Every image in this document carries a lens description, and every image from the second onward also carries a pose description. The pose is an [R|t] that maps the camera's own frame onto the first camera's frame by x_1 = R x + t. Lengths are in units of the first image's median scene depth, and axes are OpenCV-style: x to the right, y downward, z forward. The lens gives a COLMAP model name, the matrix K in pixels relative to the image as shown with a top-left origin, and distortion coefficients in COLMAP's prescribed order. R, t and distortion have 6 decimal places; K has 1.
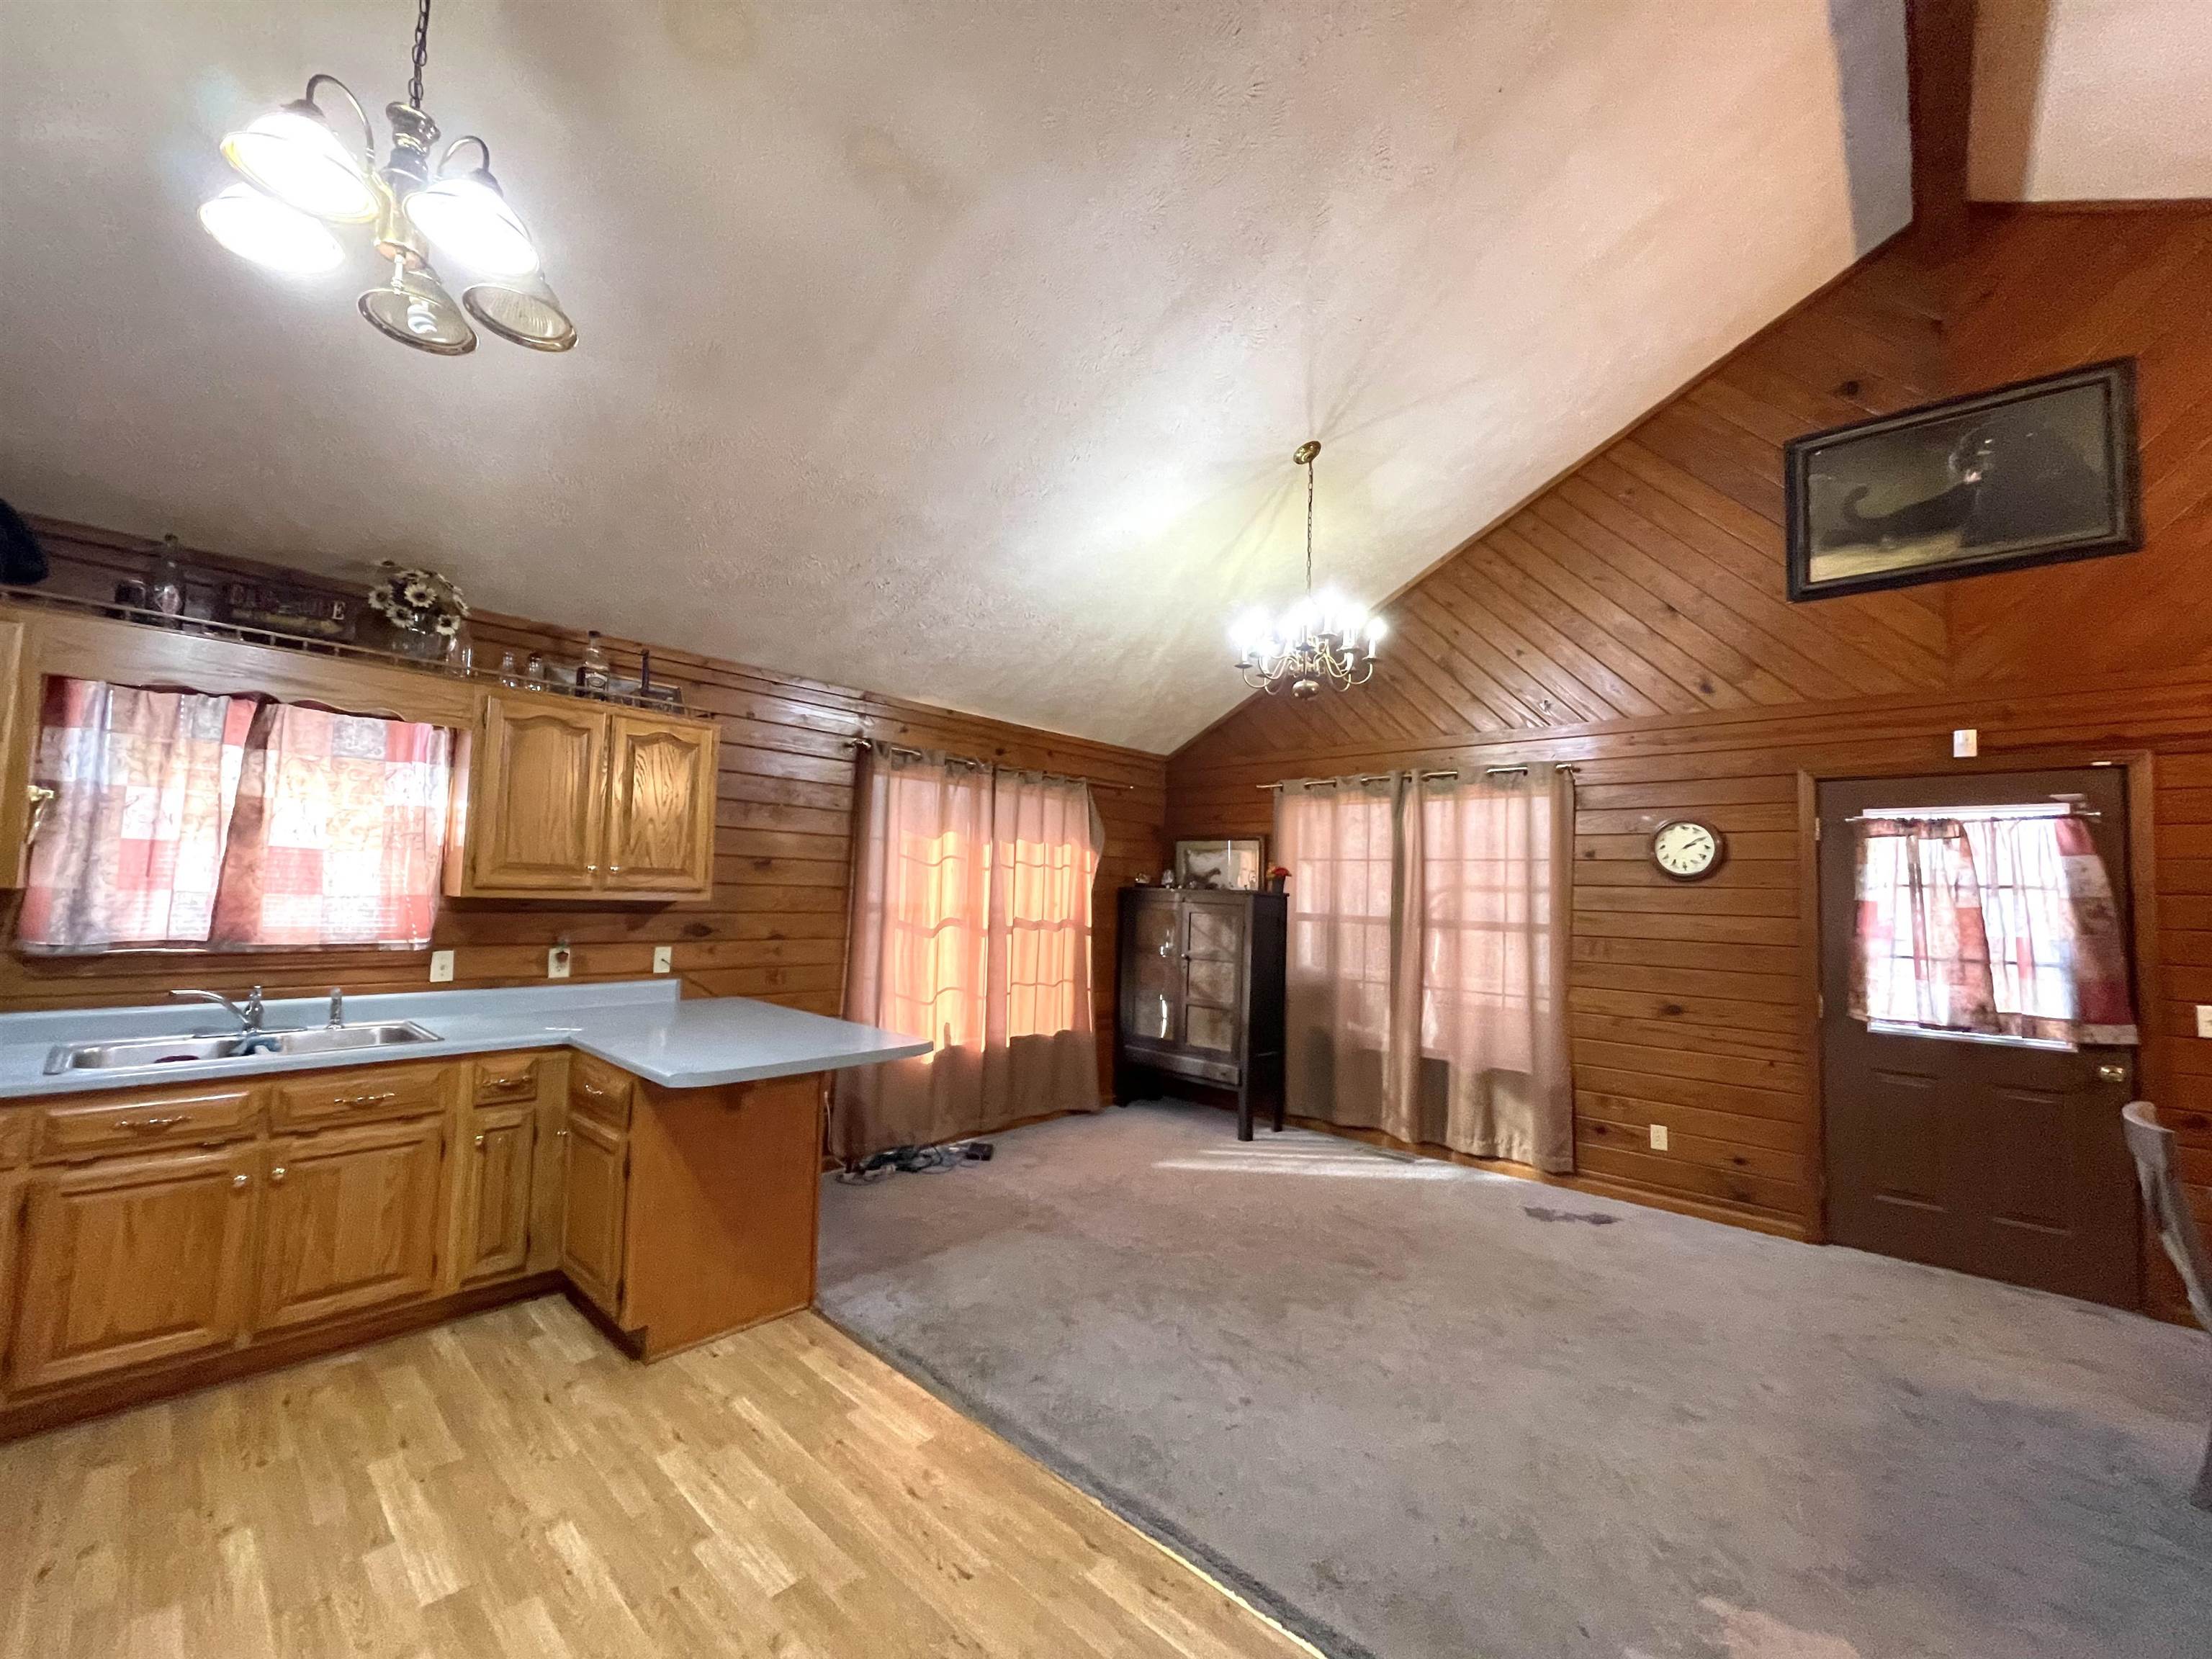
lens RADIAL K [[893.2, 0, 1091.5], [0, 893.2, 836.2], [0, 0, 1]] dist [0.000436, -0.000062]
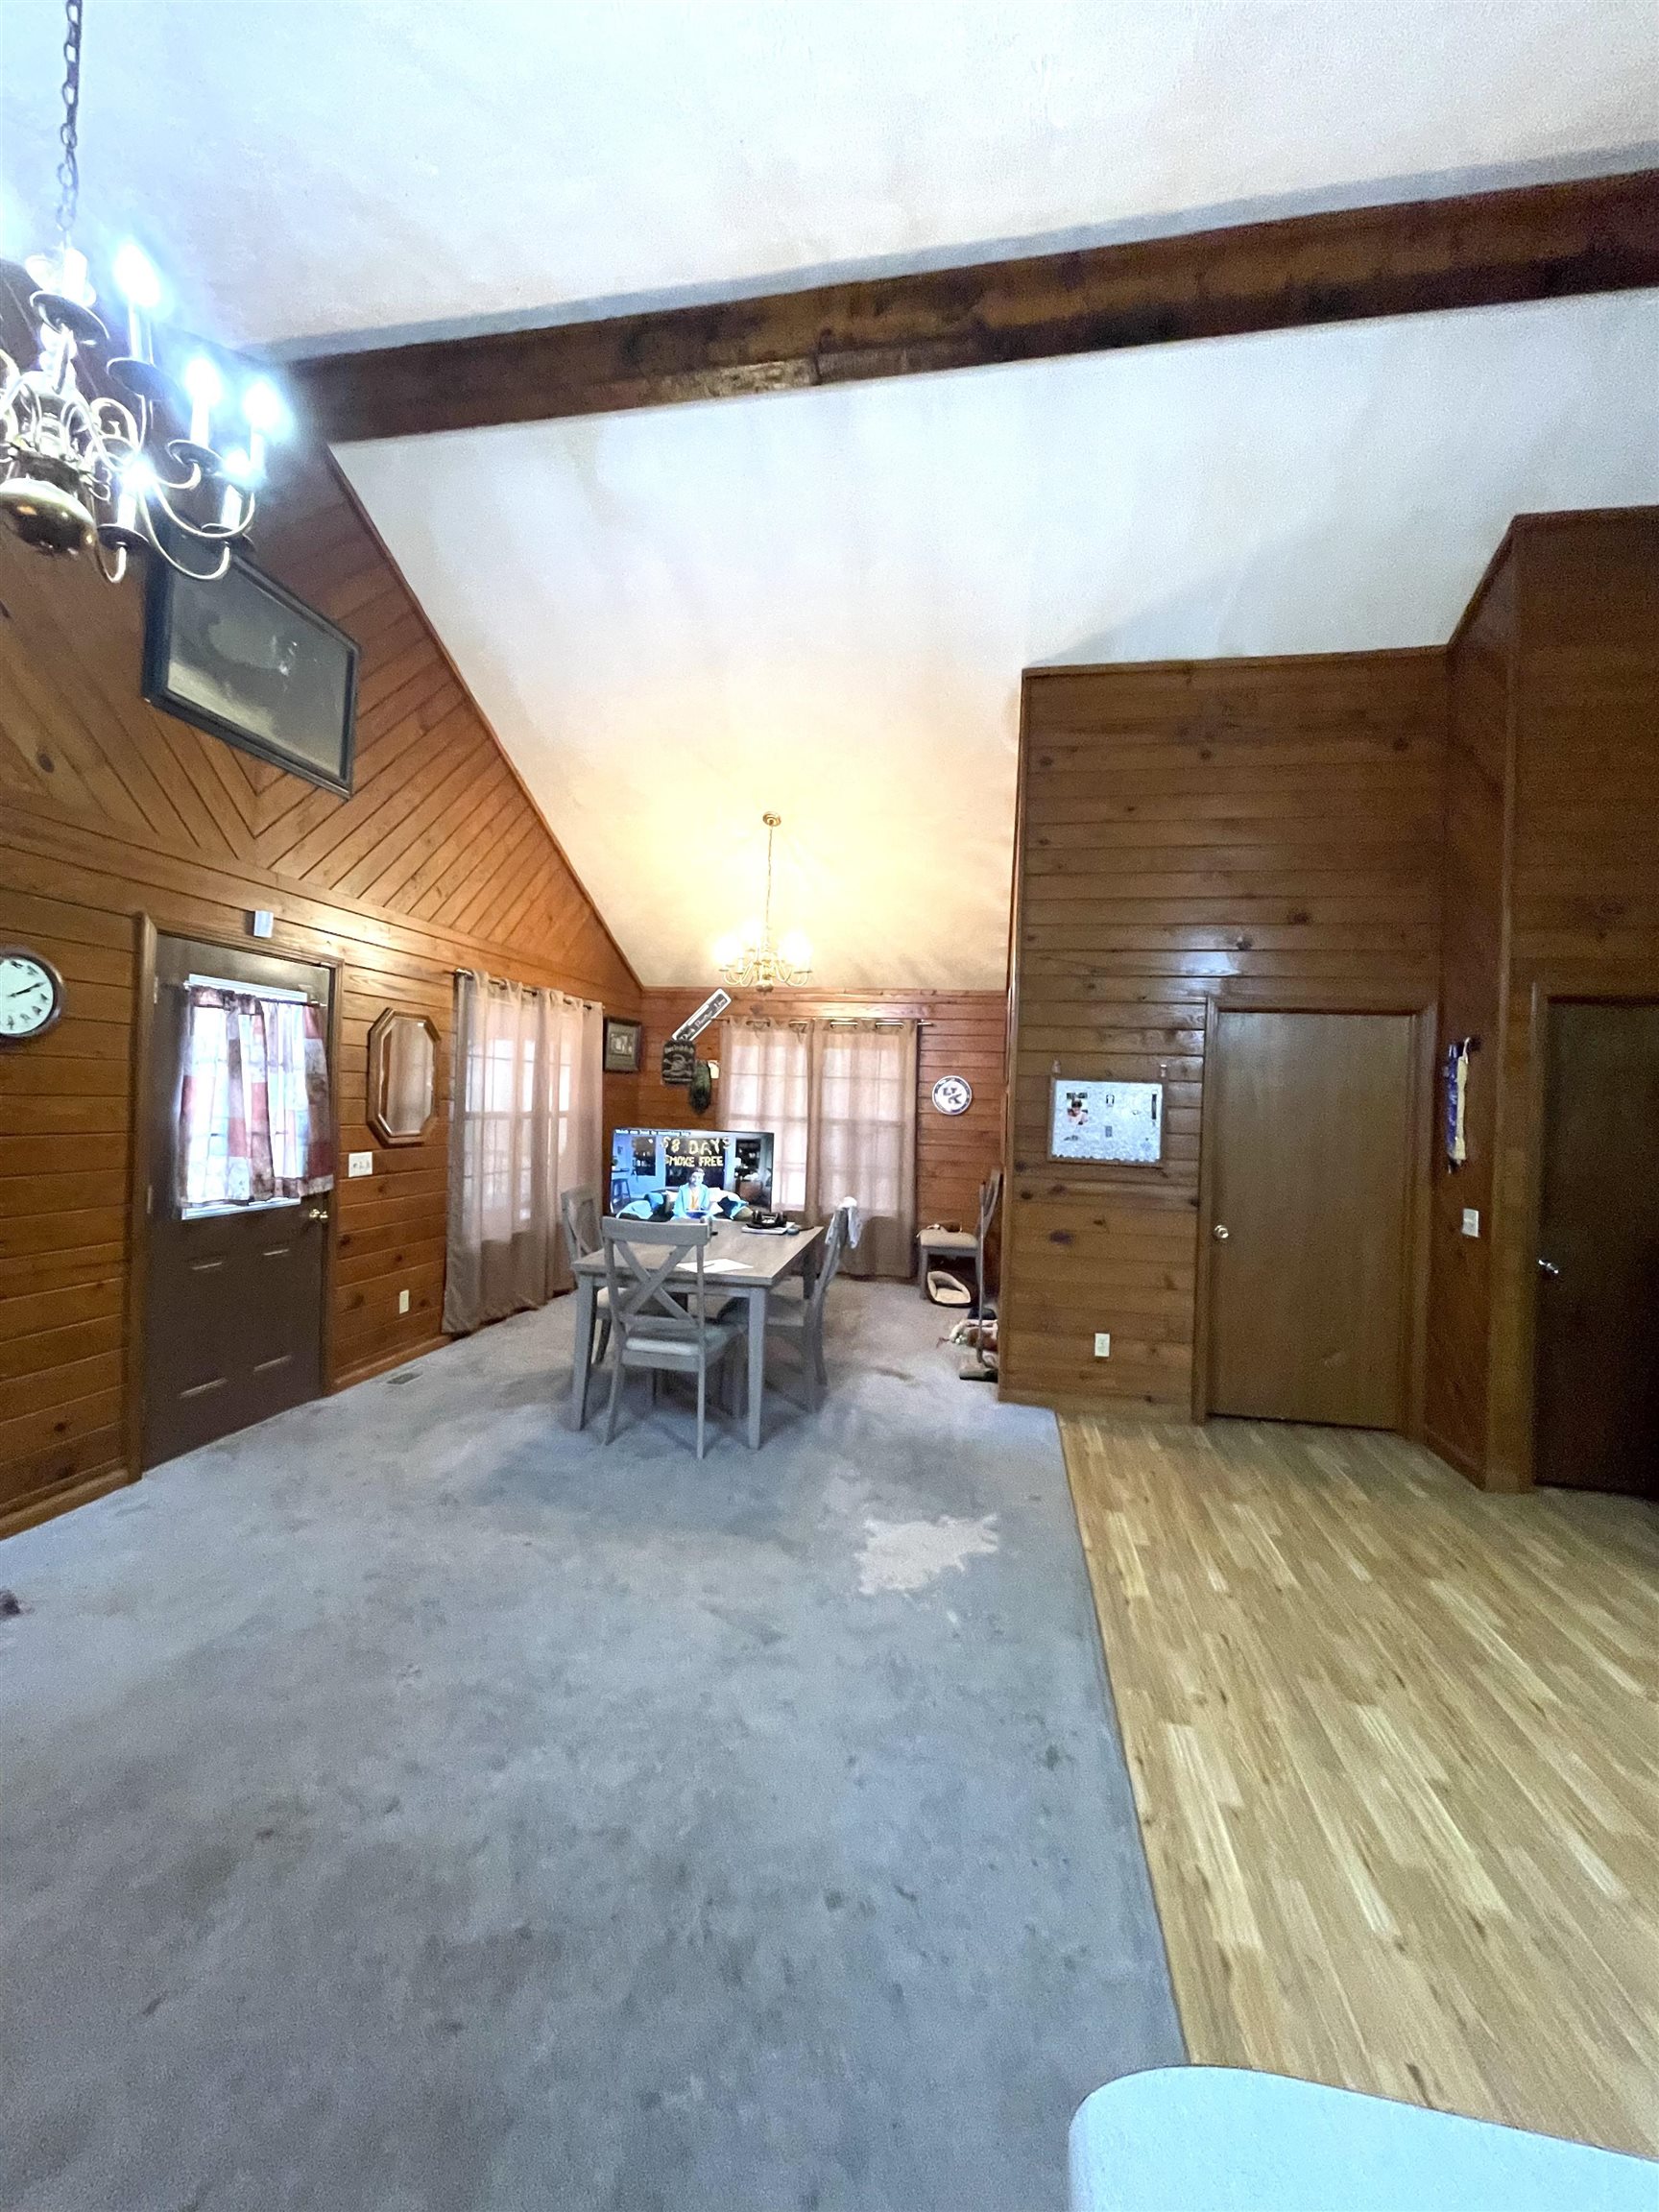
lens RADIAL K [[893.2, 0, 827.6], [0, 893.2, 1088.4], [0, 0, 1]] dist [0.000436, -0.000062]
pose [[-0.531379, -0.038984, 0.846237, -0.250265], [-0.106816, 0.994051, -0.021280, 0.036943], [-0.840373, -0.101699, -0.532382, 0.988905]]
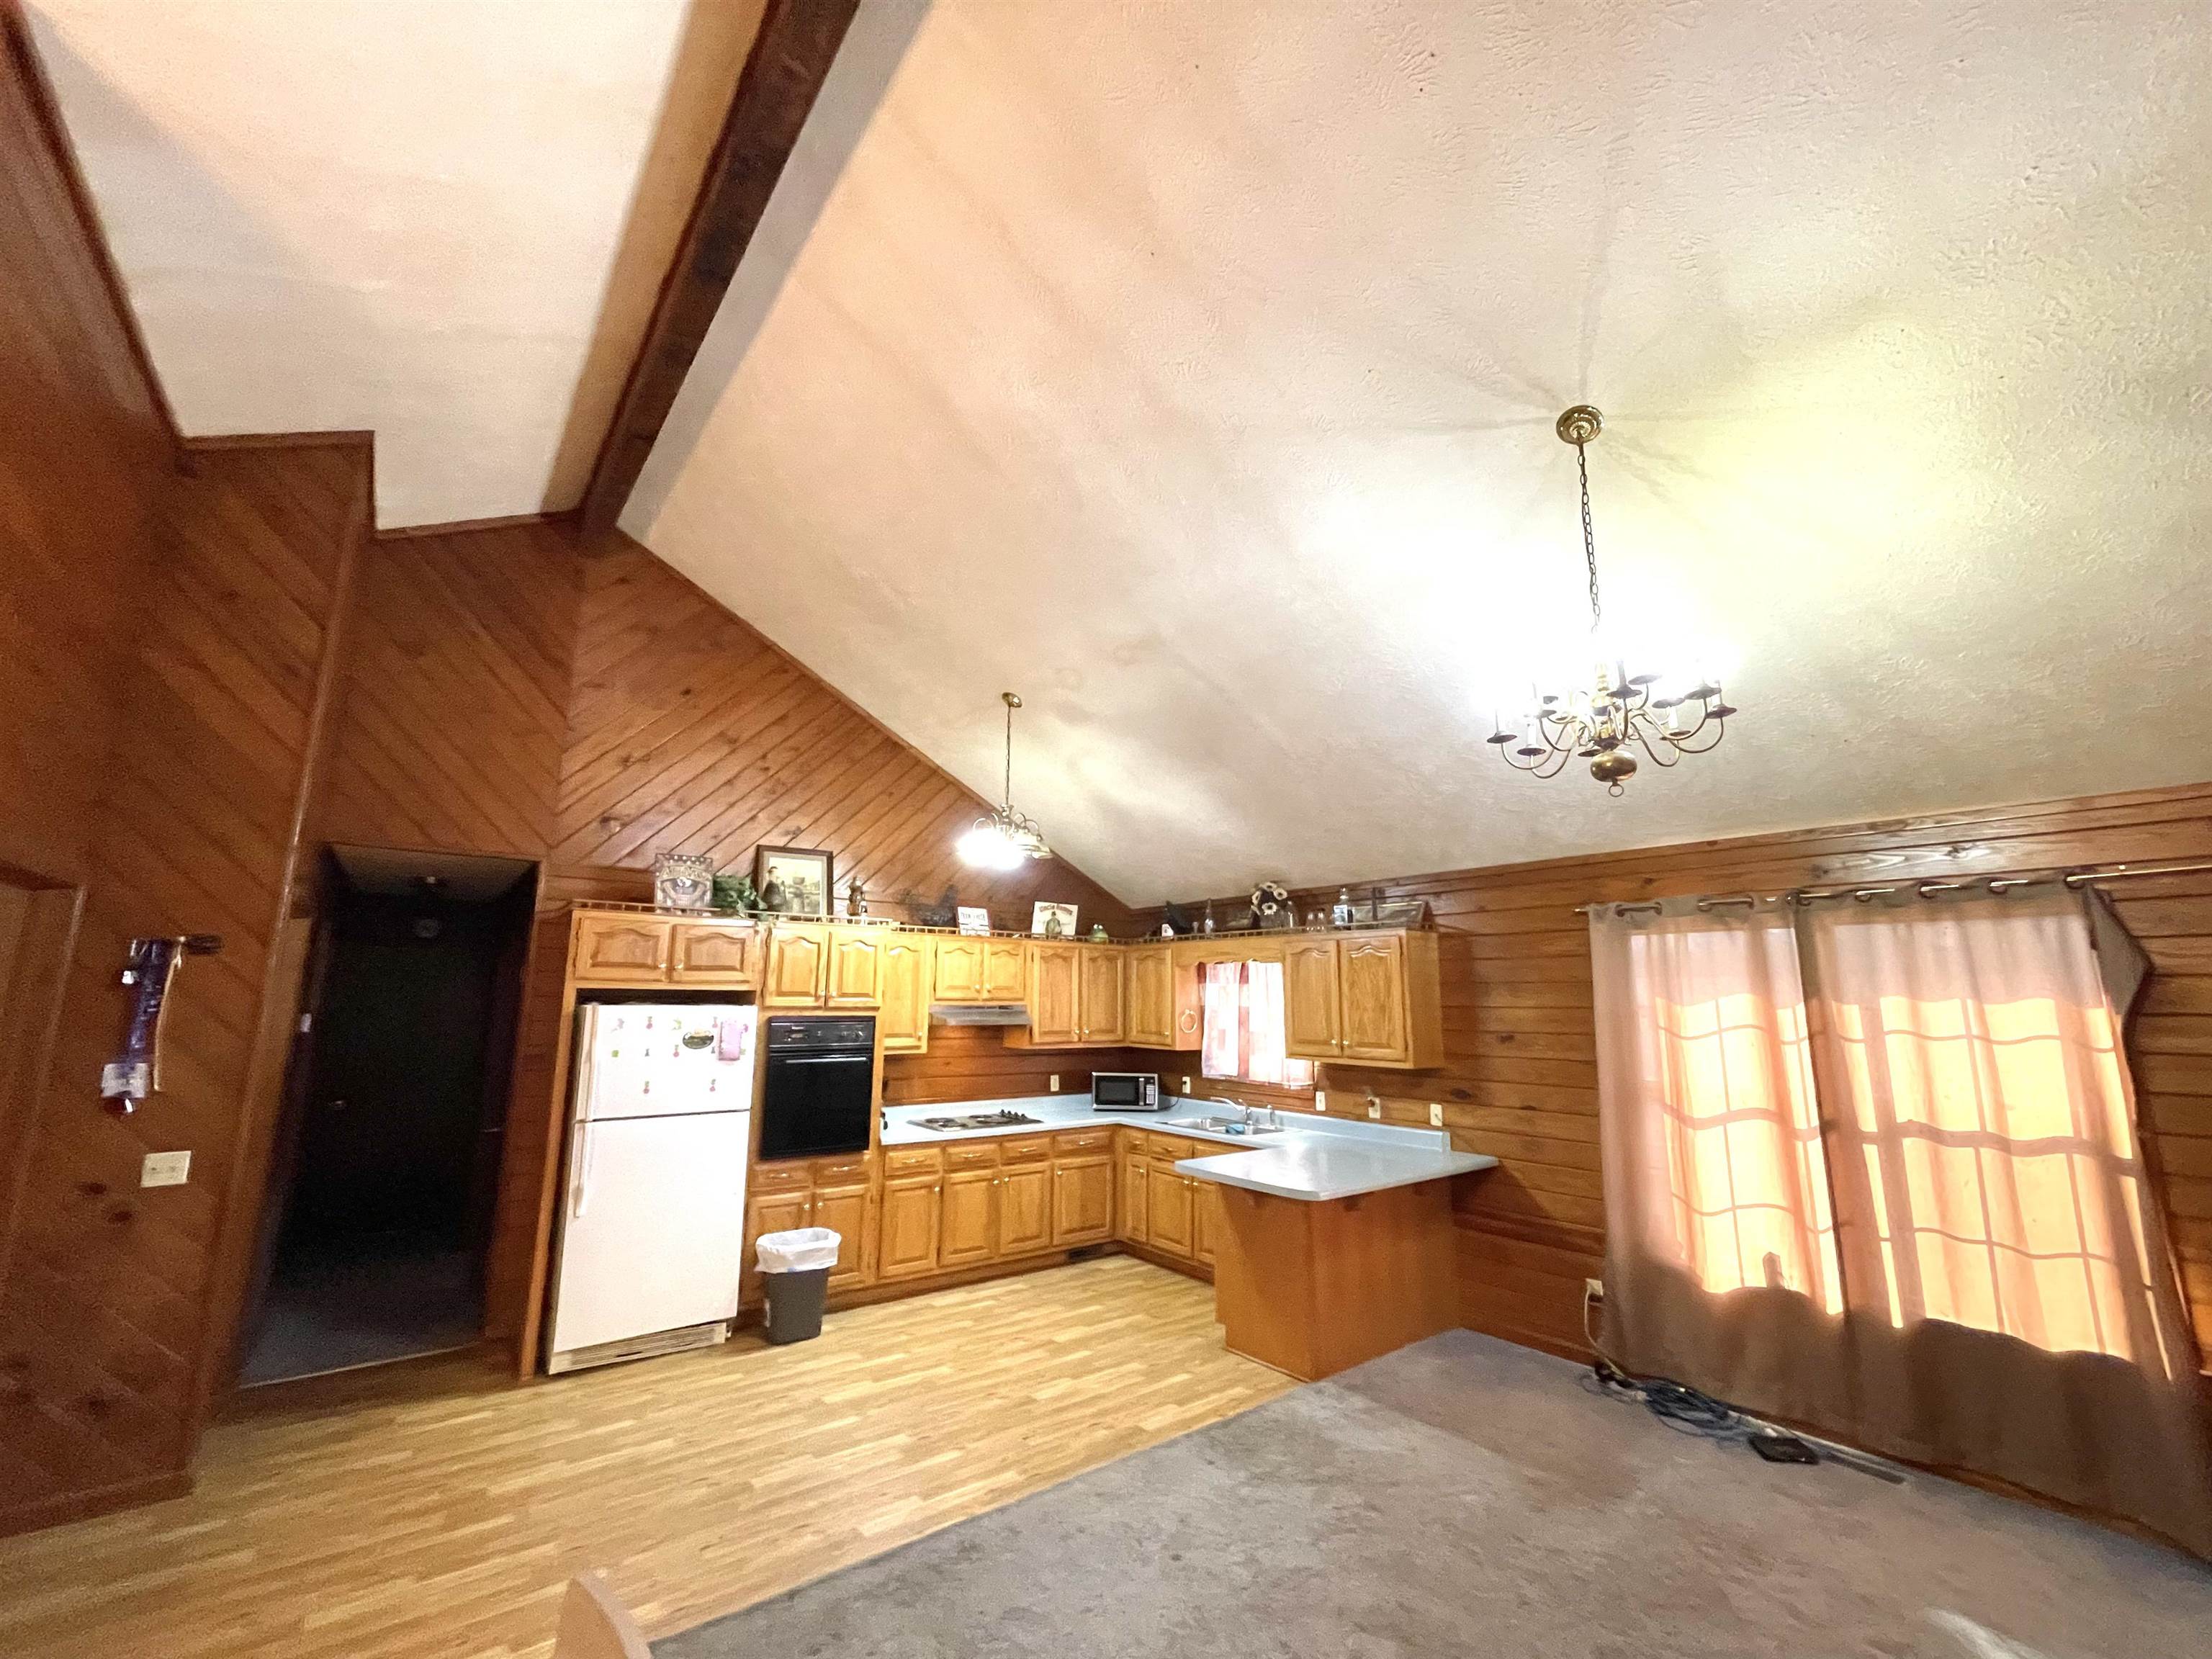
lens RADIAL K [[893.2, 0, 1097.0], [0, 893.2, 839.0], [0, 0, 1]] dist [0.000436, -0.000062]
pose [[-0.162262, -0.211602, -0.963792, 0.991613], [0.046267, 0.974030, -0.221640, 0.014541], [0.985662, -0.080555, -0.148258, 0.795121]]
